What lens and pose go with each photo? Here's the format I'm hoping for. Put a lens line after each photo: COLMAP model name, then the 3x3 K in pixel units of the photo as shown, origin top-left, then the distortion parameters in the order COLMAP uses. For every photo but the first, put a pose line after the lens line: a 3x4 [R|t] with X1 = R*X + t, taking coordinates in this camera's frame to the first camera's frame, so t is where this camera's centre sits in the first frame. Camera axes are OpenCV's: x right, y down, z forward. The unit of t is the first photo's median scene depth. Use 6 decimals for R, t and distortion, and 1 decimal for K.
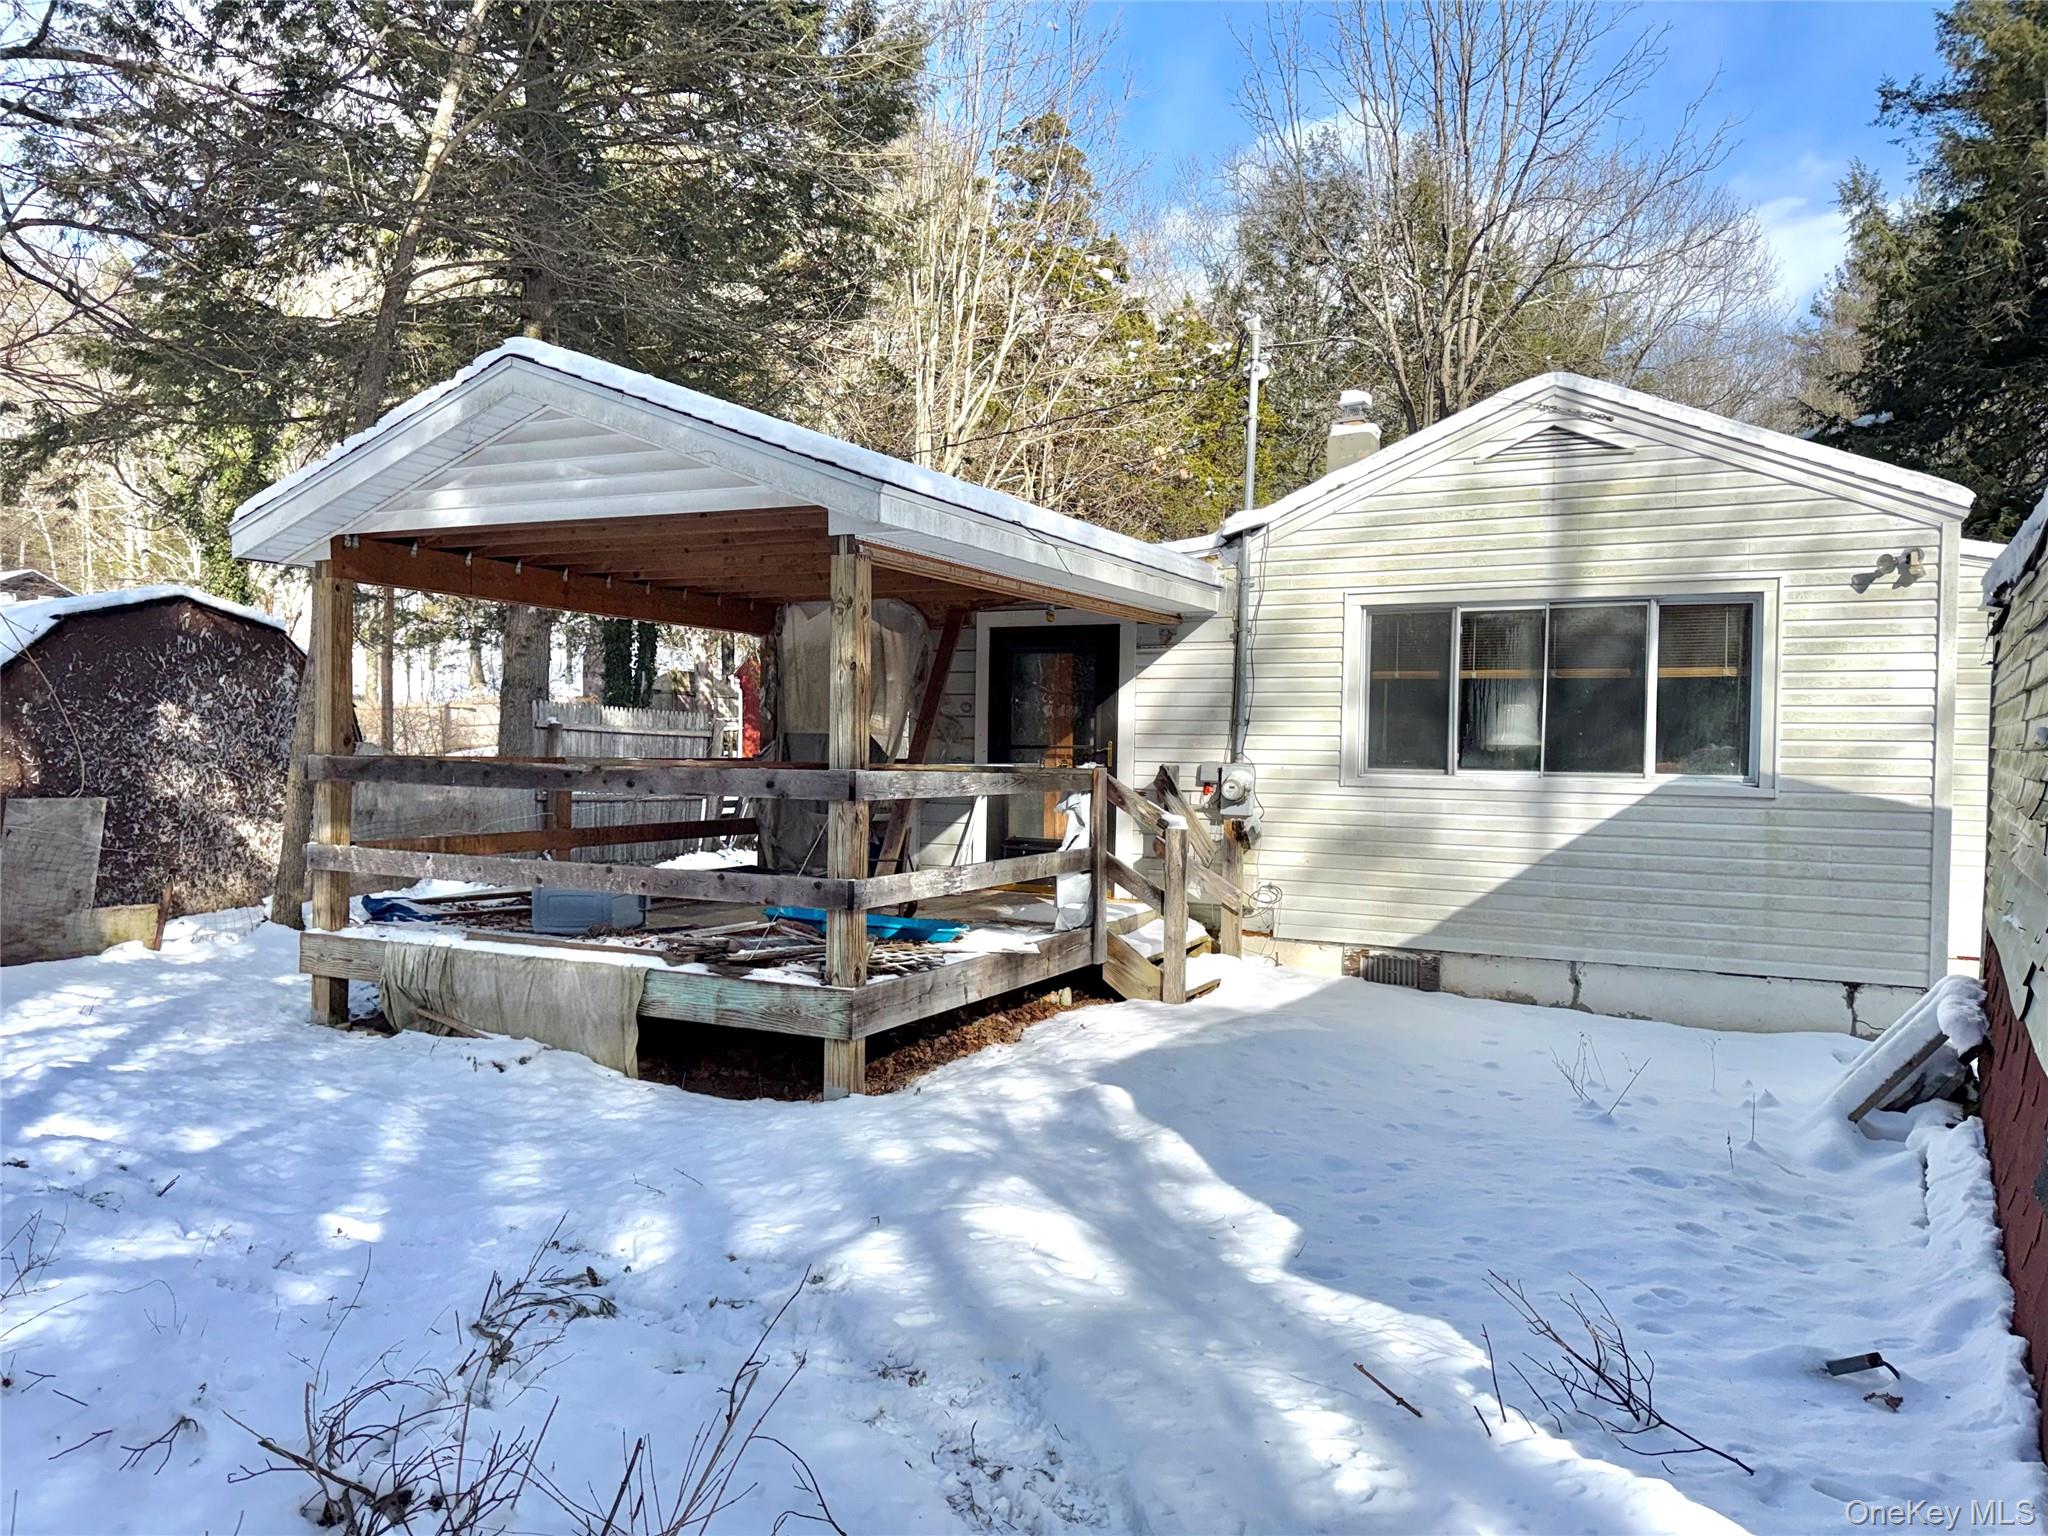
lens RADIAL K [[1434.2, 0, 1021.4], [0, 1434.2, 765.2], [0, 0, 1]] dist [0.055635, 0.000106]
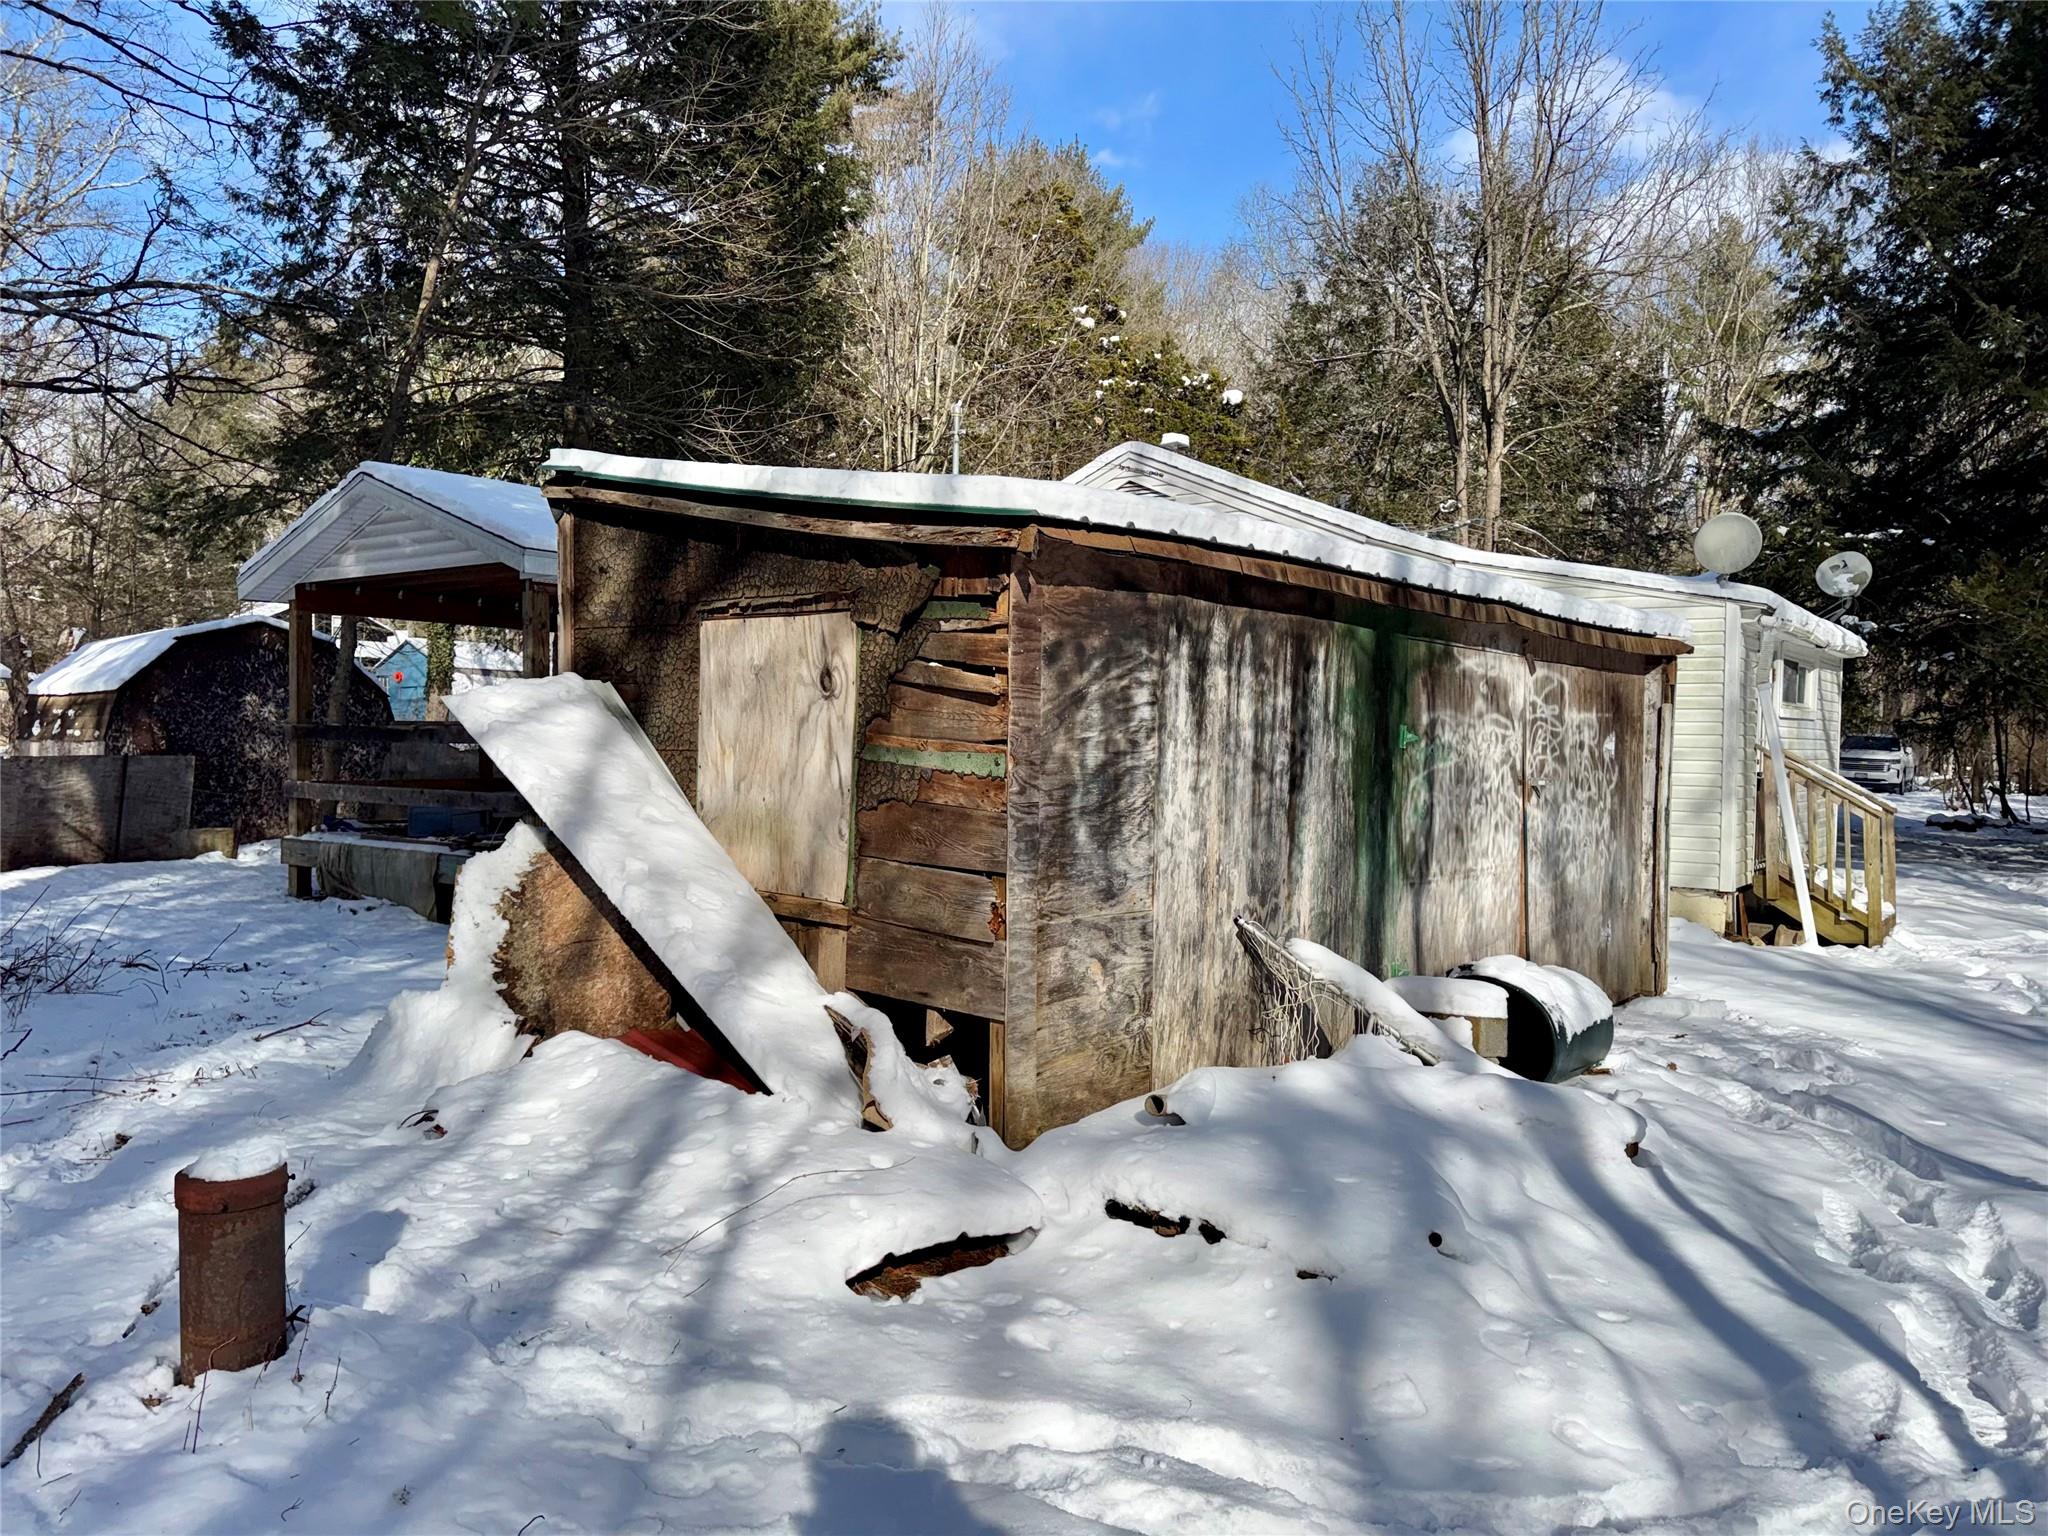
lens RADIAL K [[1434.2, 0, 1026.5], [0, 1434.2, 771.7], [0, 0, 1]] dist [0.055635, 0.000106]
pose [[0.984881, -0.002769, -0.173207, 0.505799], [0.003744, 0.999979, 0.005301, 0.034183], [0.173189, -0.005870, 0.984871, -0.360850]]
